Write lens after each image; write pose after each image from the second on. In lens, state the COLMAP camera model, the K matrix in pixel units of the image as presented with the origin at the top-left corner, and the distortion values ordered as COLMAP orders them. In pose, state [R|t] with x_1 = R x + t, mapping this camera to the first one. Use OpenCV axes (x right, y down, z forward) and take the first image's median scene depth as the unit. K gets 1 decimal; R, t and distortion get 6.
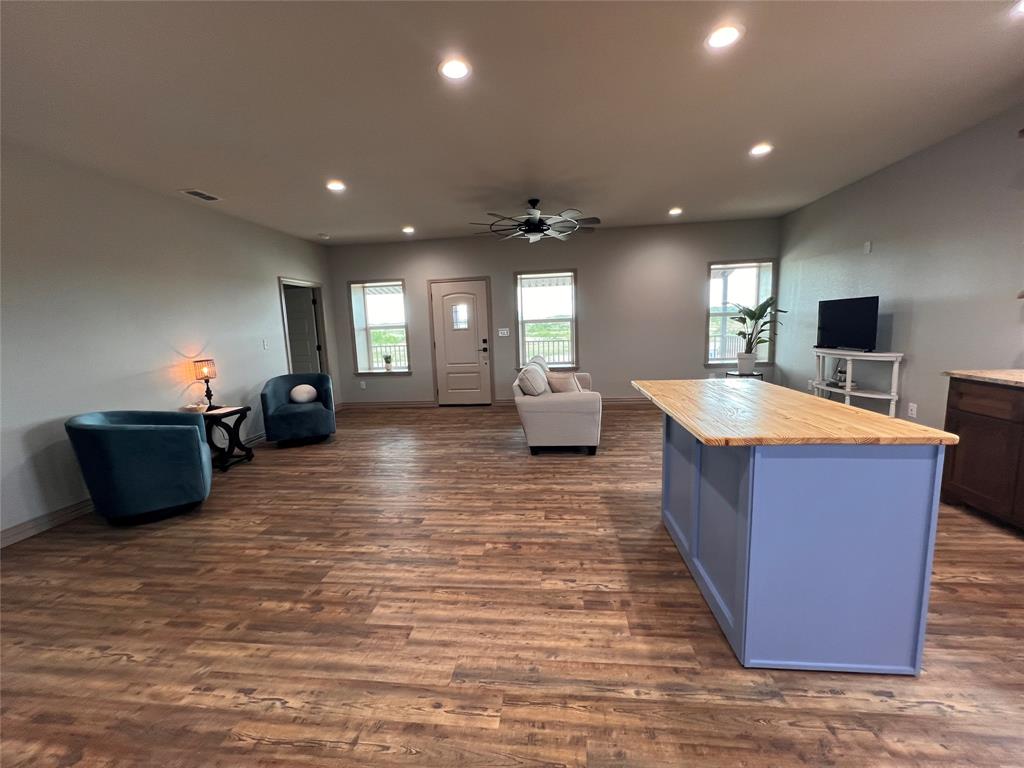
lens RADIAL K [[409.4, 0, 510.0], [0, 409.4, 378.9], [0, 0, 1]] dist [-0.004156, 0.000787]
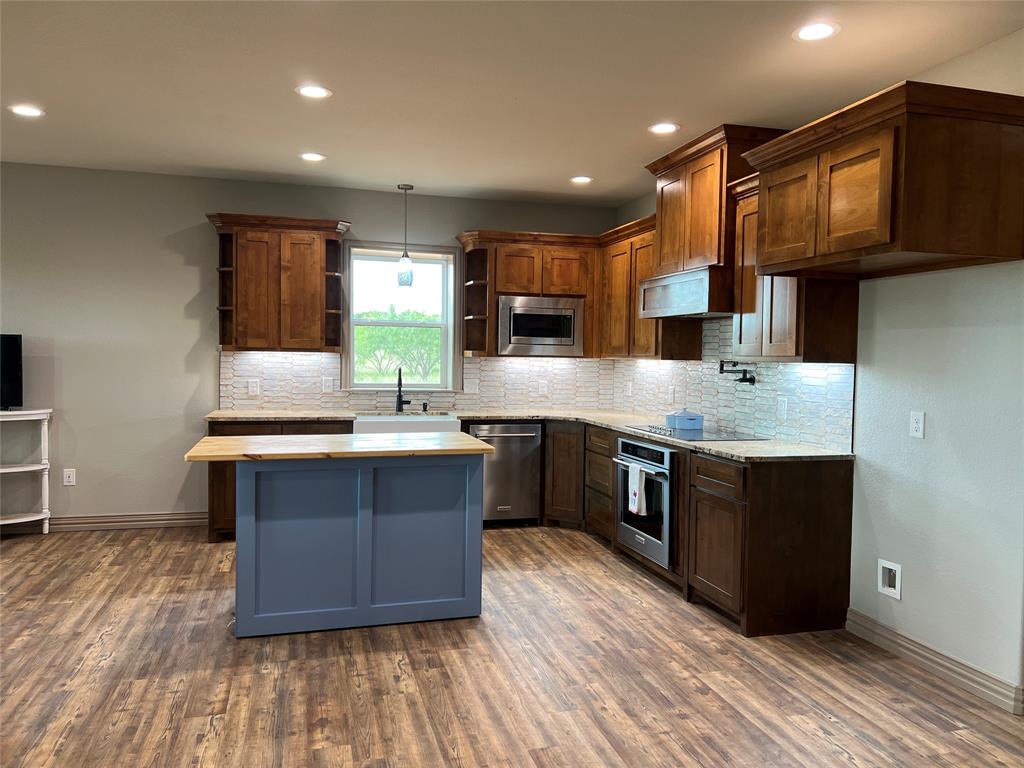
lens RADIAL K [[765.1, 0, 519.1], [0, 765.1, 384.9], [0, 0, 1]] dist [0.051110, -0.056752]
pose [[-0.381463, -0.006133, 0.924364, -1.156718], [0.119712, 0.991229, 0.055980, -0.124516], [-0.916600, 0.132012, -0.377383, 1.078994]]
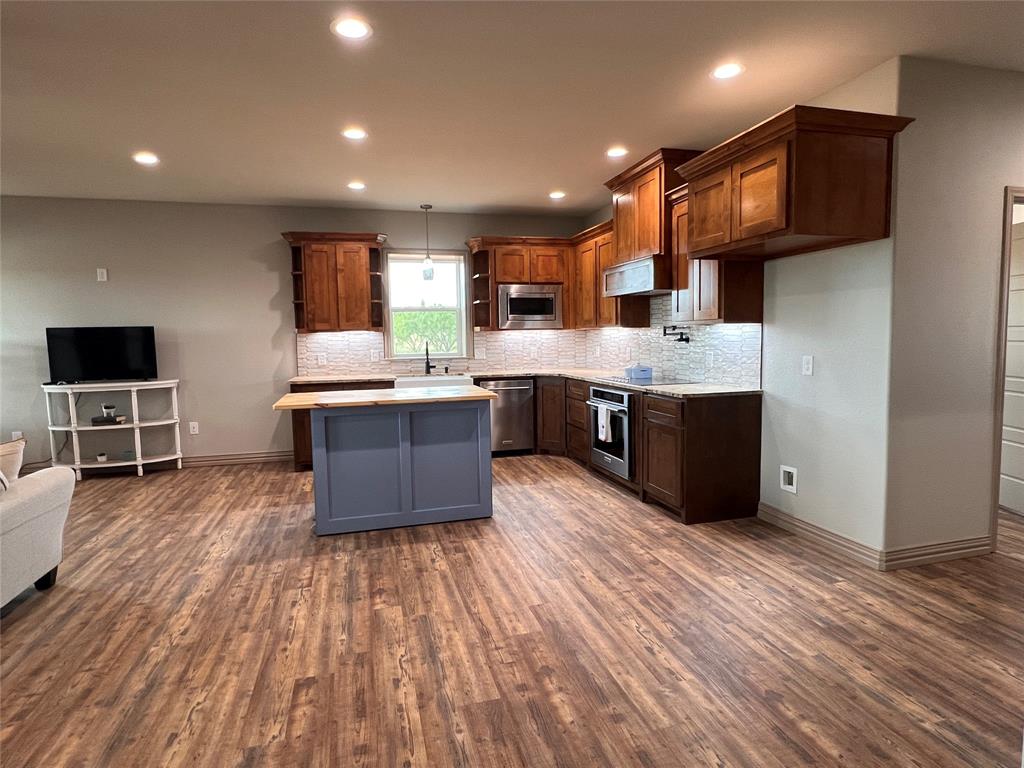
lens RADIAL K [[563.2, 0, 512.1], [0, 563.2, 382.6], [0, 0, 1]] dist [-0.013636, 0.004891]
pose [[-0.372299, -0.034557, 0.927469, -1.151846], [0.153426, 0.983266, 0.098223, -0.094848], [-0.915343, 0.178866, -0.360768, 1.072722]]
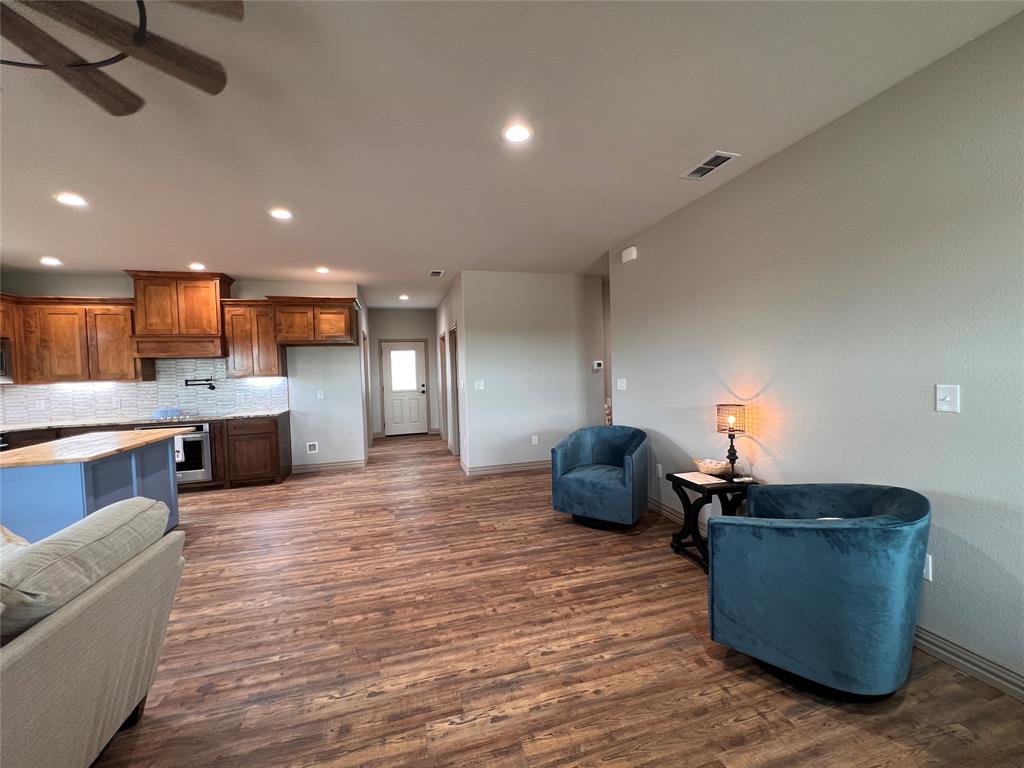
lens RADIAL K [[409.4, 0, 512.5], [0, 409.4, 380.5], [0, 0, 1]] dist [-0.004156, 0.000787]
pose [[-0.920313, 0.074709, -0.383984, -0.254548], [0.012320, 0.986642, 0.162436, -0.331220], [0.390990, 0.144761, -0.908940, 2.419453]]
